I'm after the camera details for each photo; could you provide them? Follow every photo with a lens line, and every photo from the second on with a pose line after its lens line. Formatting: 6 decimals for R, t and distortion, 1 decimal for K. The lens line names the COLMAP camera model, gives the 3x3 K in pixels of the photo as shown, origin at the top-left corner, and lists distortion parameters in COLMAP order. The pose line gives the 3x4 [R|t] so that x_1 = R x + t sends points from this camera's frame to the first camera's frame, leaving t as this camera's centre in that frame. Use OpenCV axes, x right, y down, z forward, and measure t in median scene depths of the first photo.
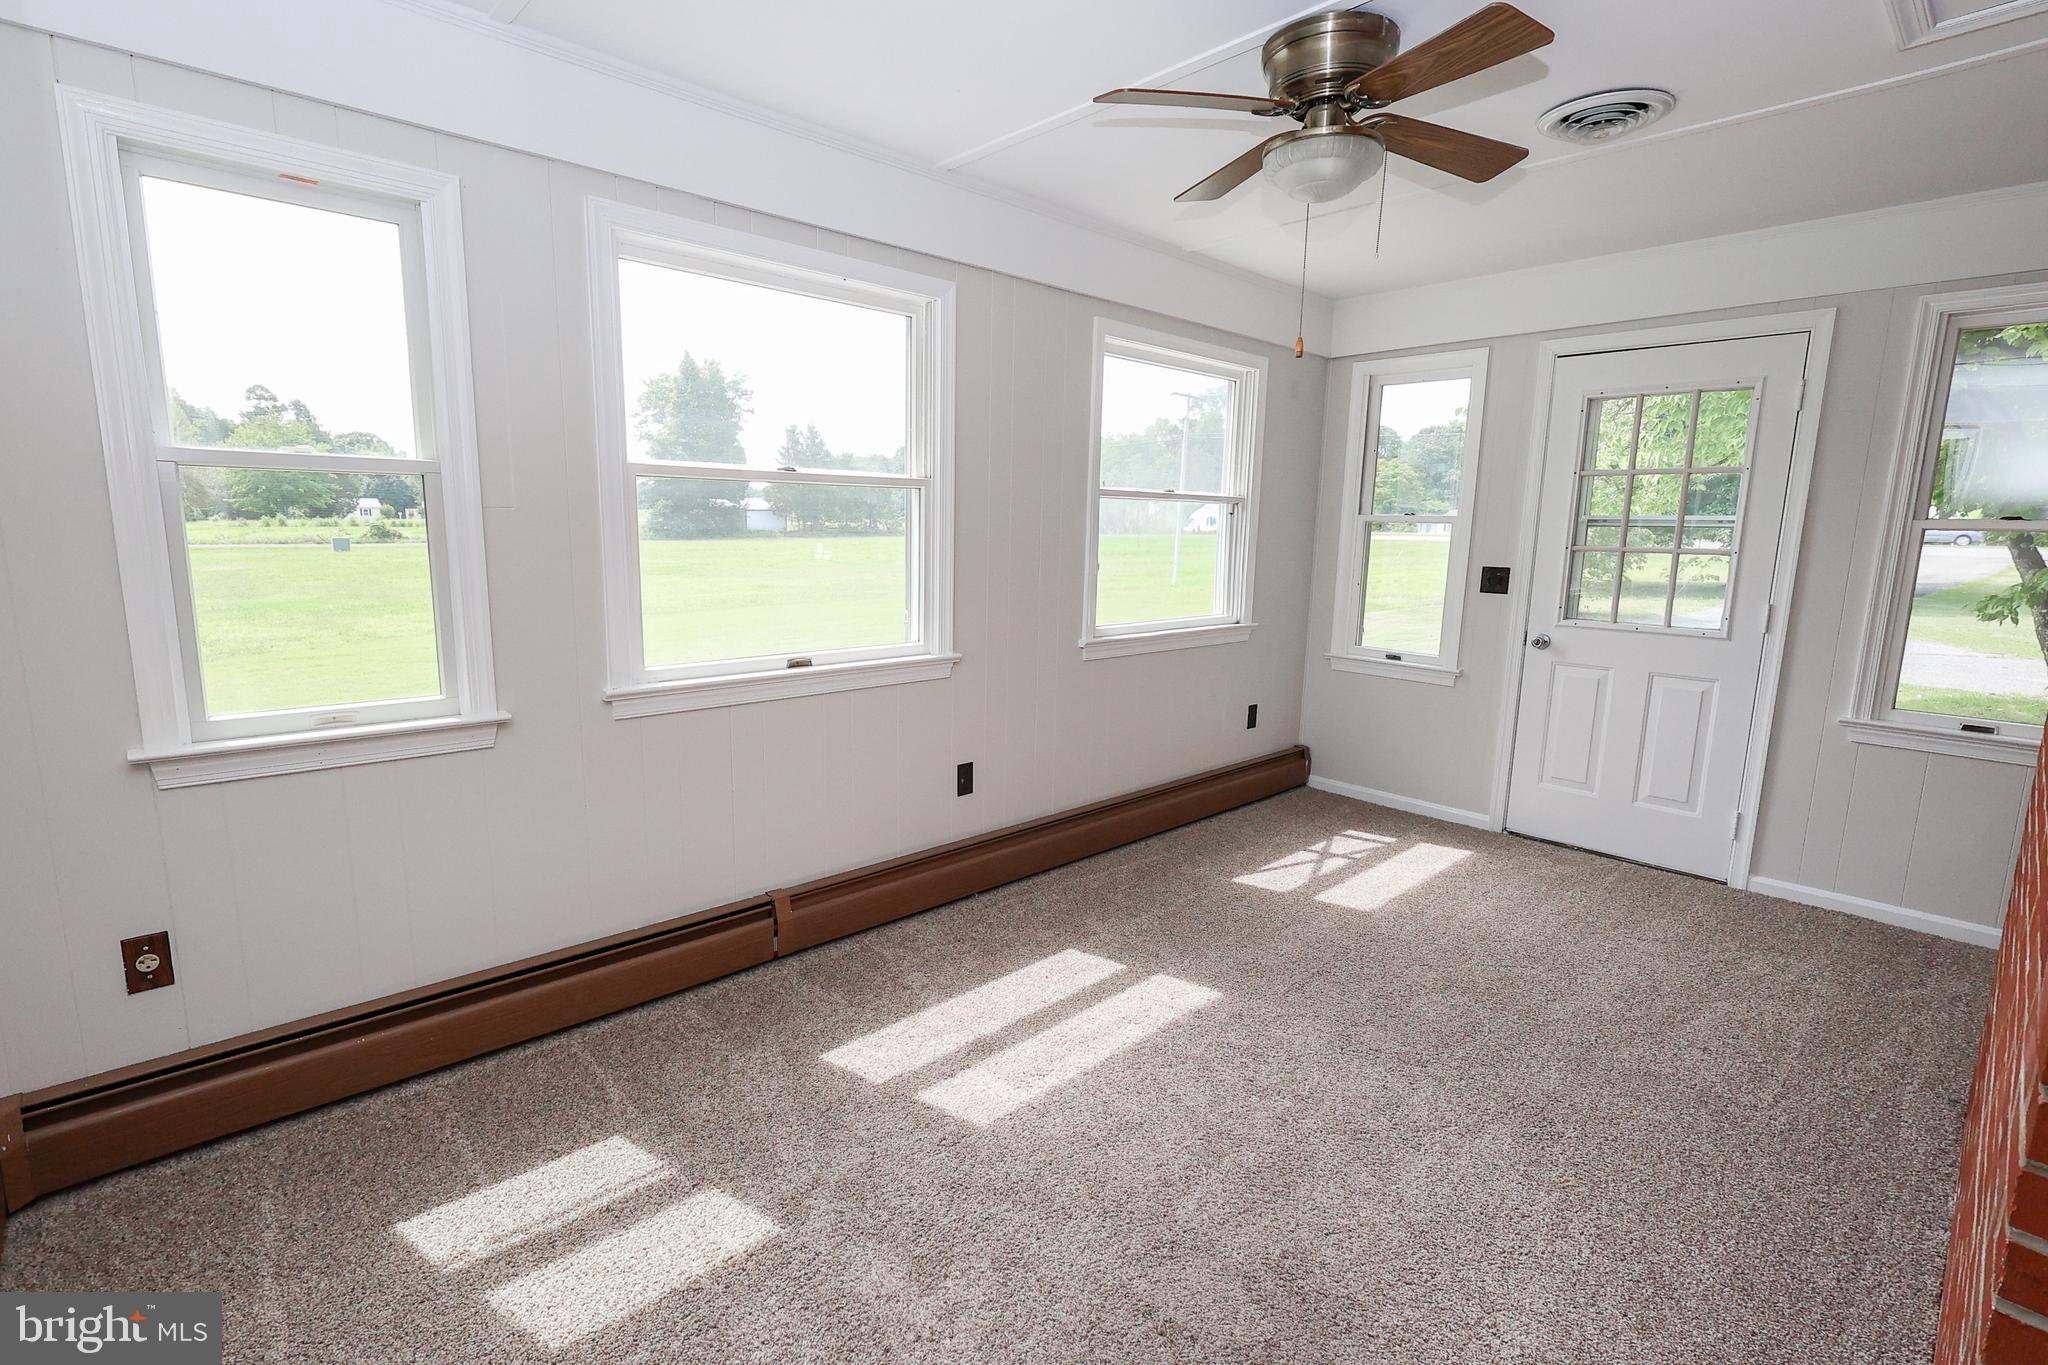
lens RADIAL K [[954.0, 0, 1024.5], [0, 954.0, 686.5], [0, 0, 1]] dist [-0.007943, 0.002624]
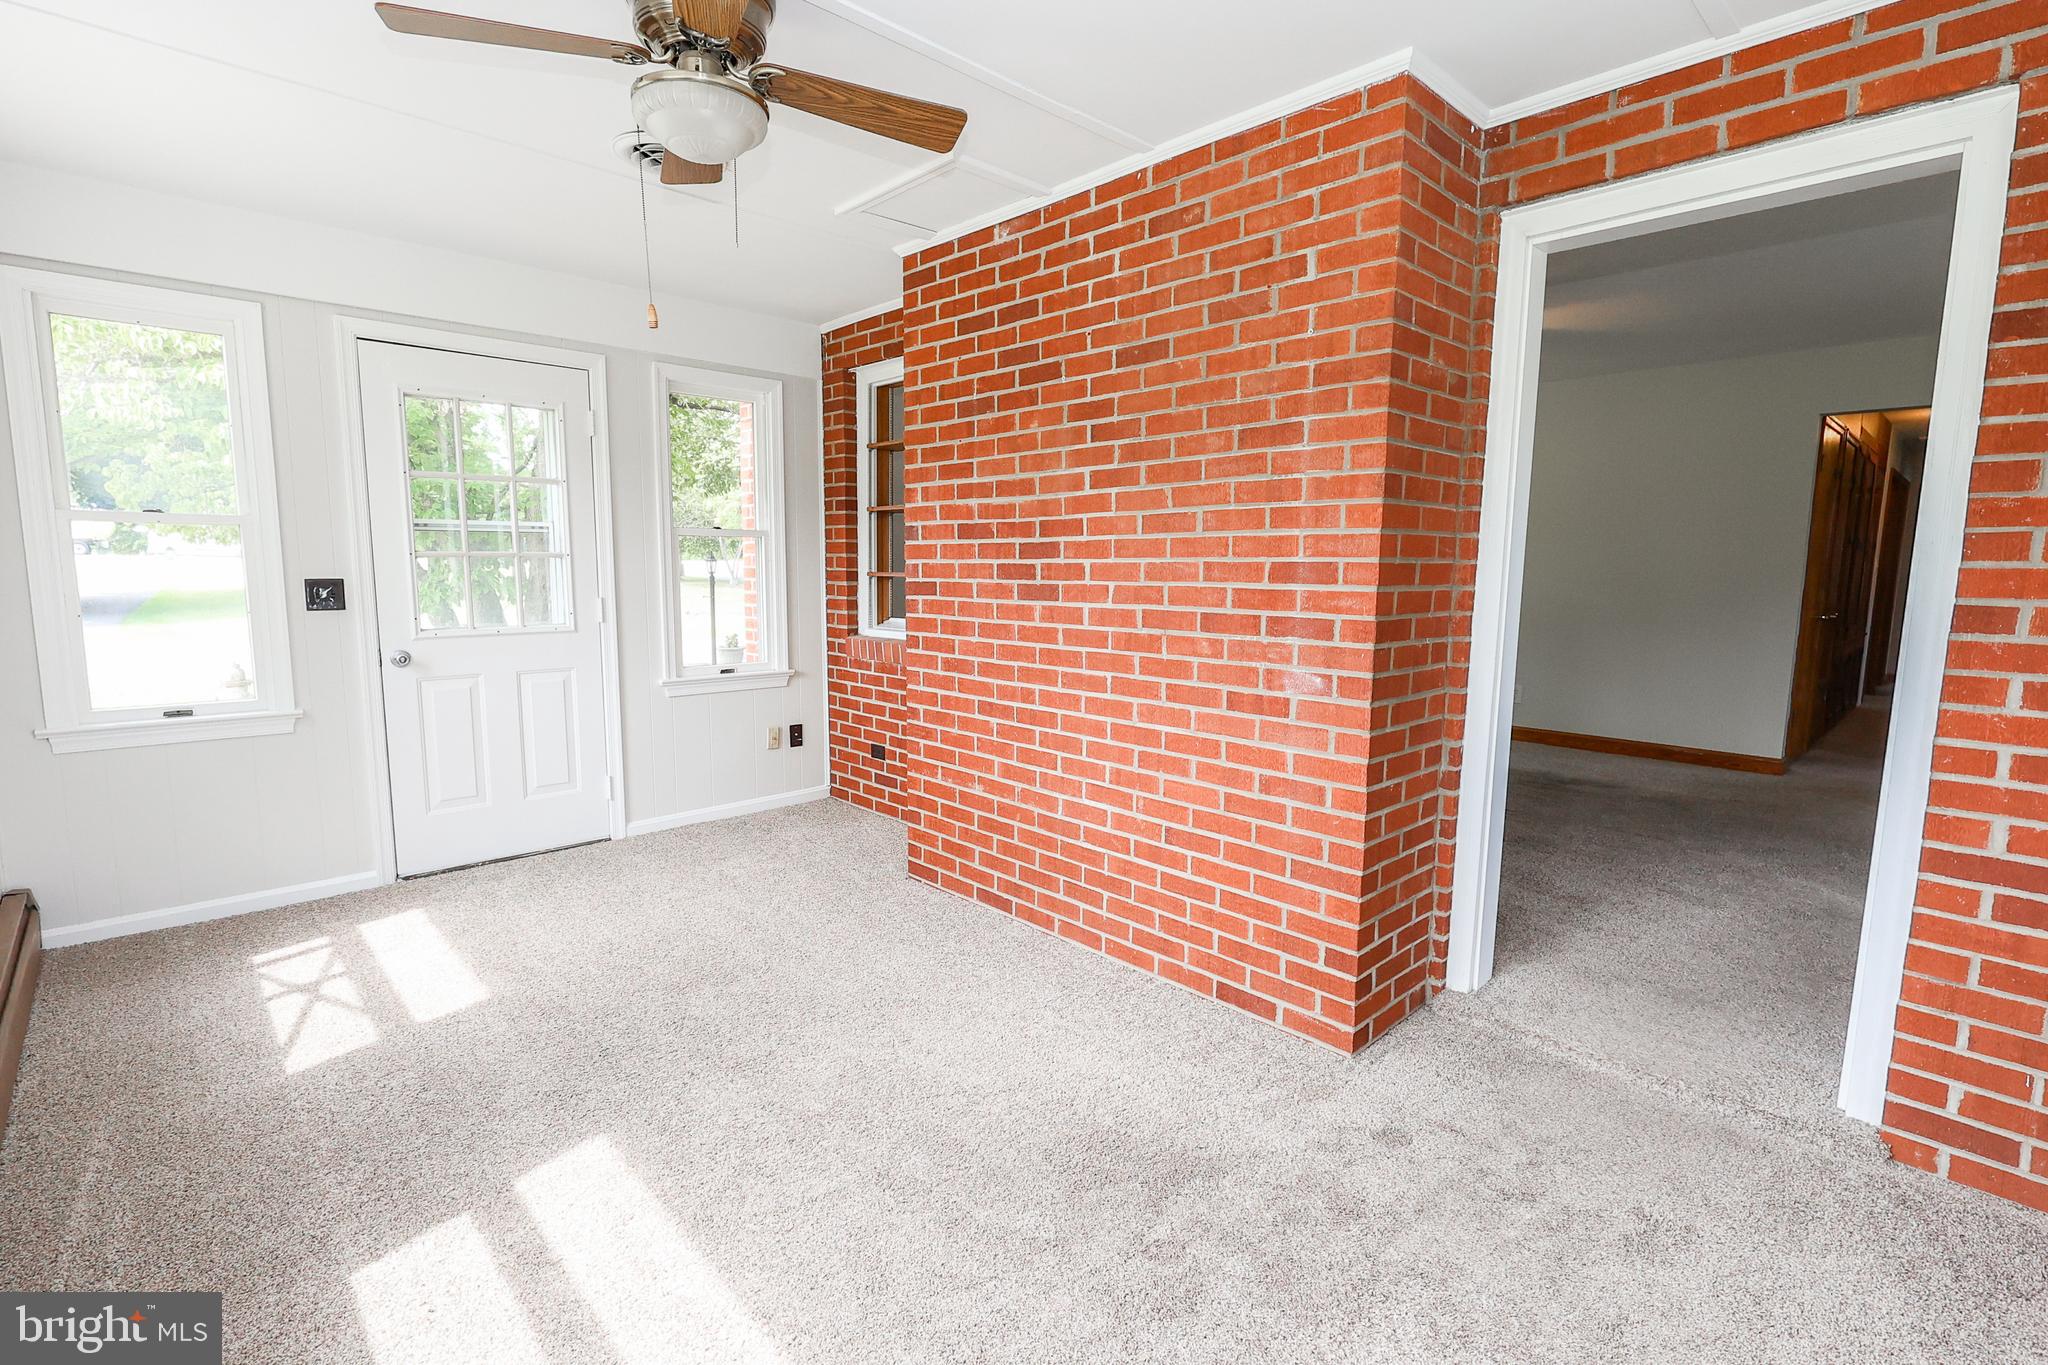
lens RADIAL K [[954.0, 0, 1020.6], [0, 954.0, 681.0], [0, 0, 1]] dist [-0.007943, 0.002624]
pose [[-0.027028, -0.145791, 0.988946, -0.372411], [0.156737, 0.976453, 0.148233, -0.070212], [-0.987270, 0.159011, -0.003541, 0.444914]]
